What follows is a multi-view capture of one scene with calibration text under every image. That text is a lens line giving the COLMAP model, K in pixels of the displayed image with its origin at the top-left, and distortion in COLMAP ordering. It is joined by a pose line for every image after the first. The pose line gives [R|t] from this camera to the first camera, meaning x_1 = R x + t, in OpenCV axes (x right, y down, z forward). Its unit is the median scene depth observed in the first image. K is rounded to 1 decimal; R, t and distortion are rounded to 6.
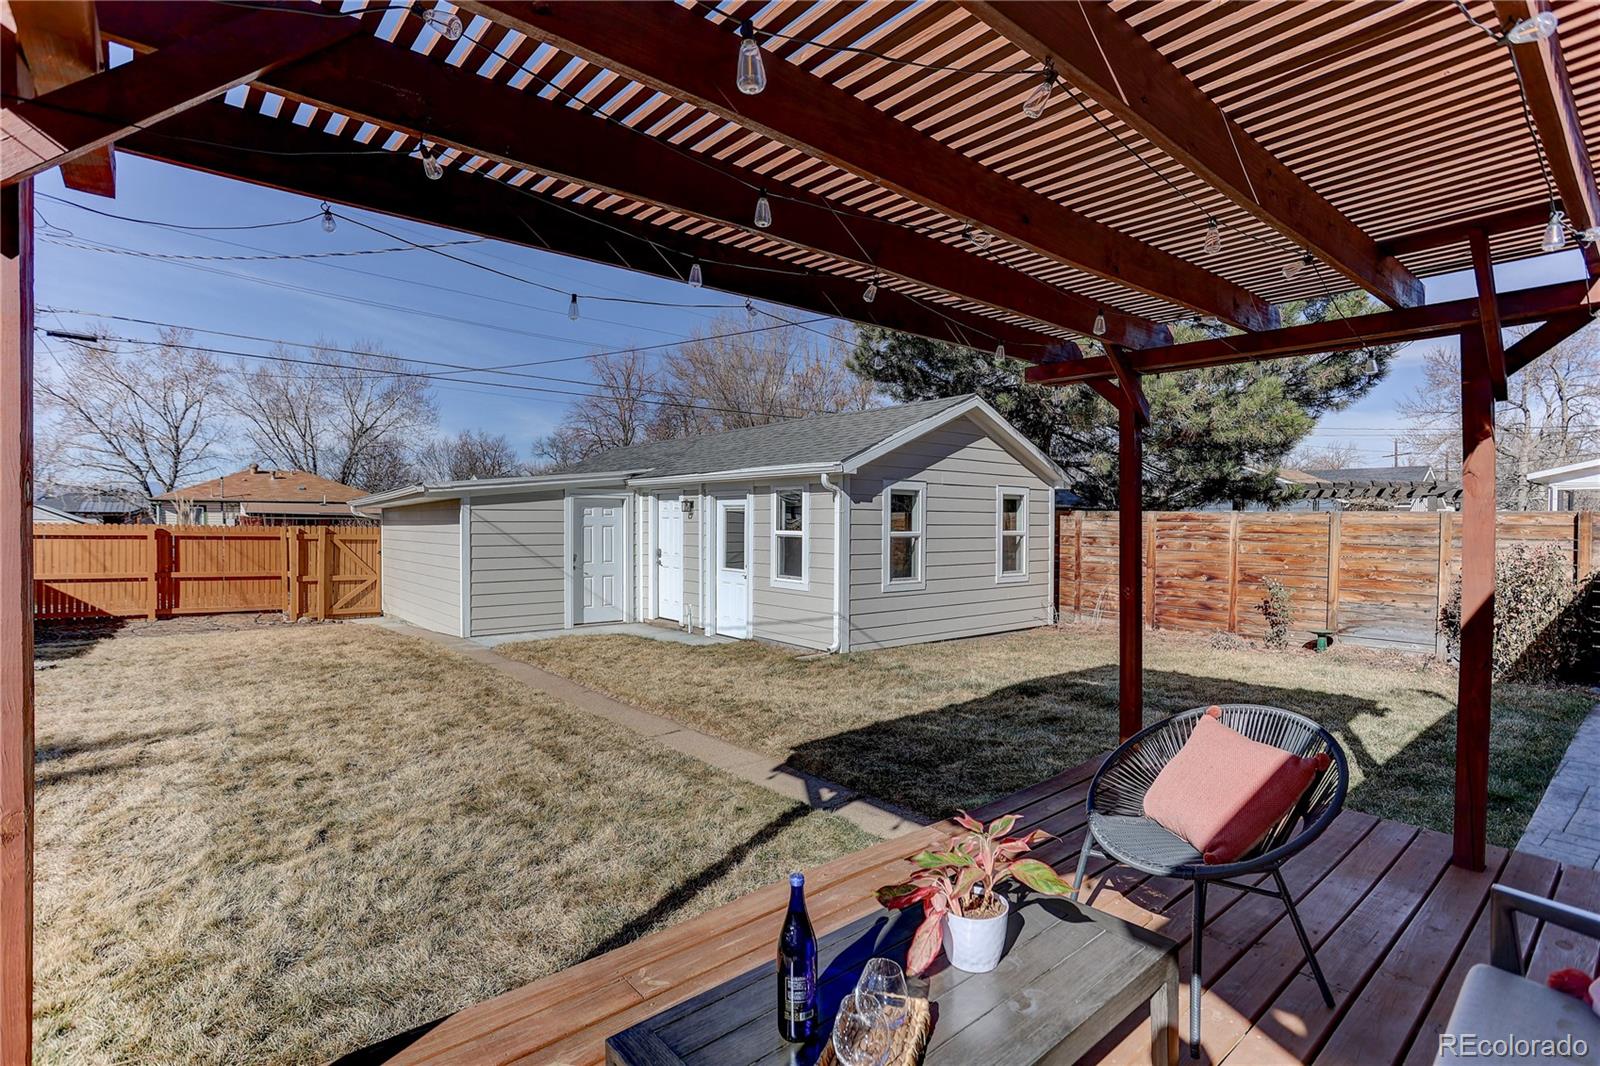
lens RADIAL K [[764.8, 0, 800.0], [0, 764.8, 533.0], [0, 0, 1]] dist [-0.002207, -0.000128]
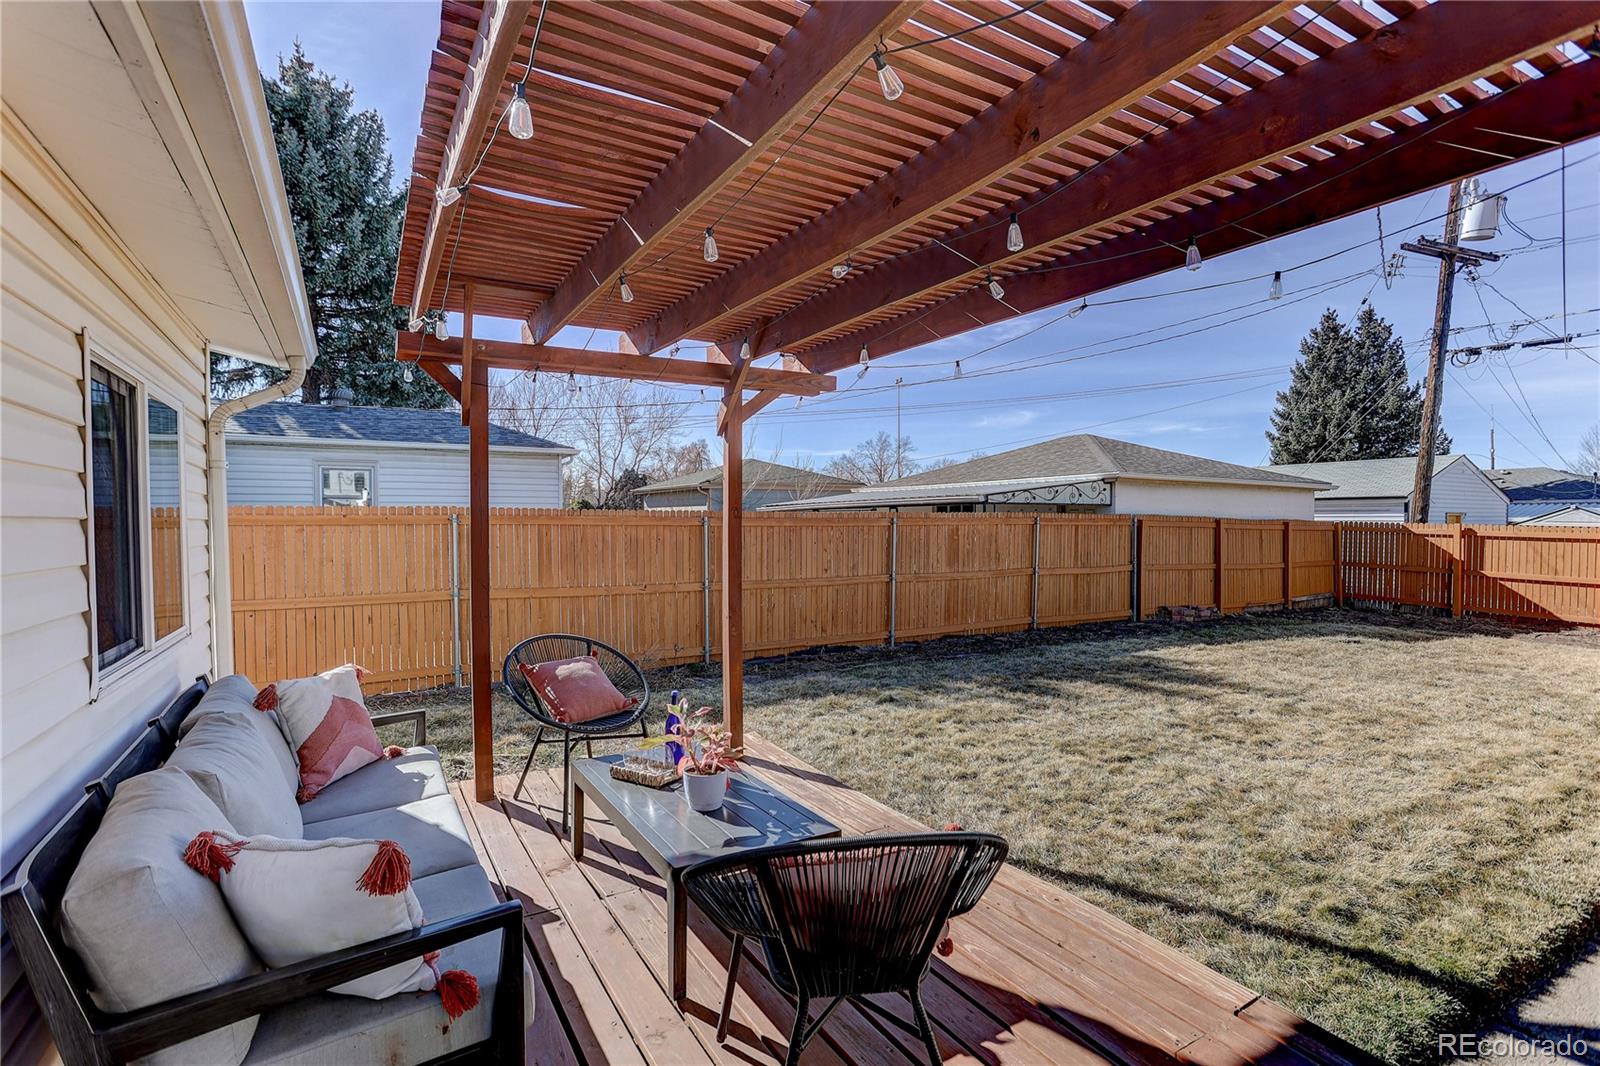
lens RADIAL K [[764.8, 0, 800.0], [0, 764.8, 533.0], [0, 0, 1]] dist [-0.002207, -0.000128]
pose [[-0.140628, 0.012946, -0.989978, 0.647872], [-0.016319, 0.999748, 0.015392, -0.008334], [0.989928, 0.018320, -0.140381, 0.518700]]
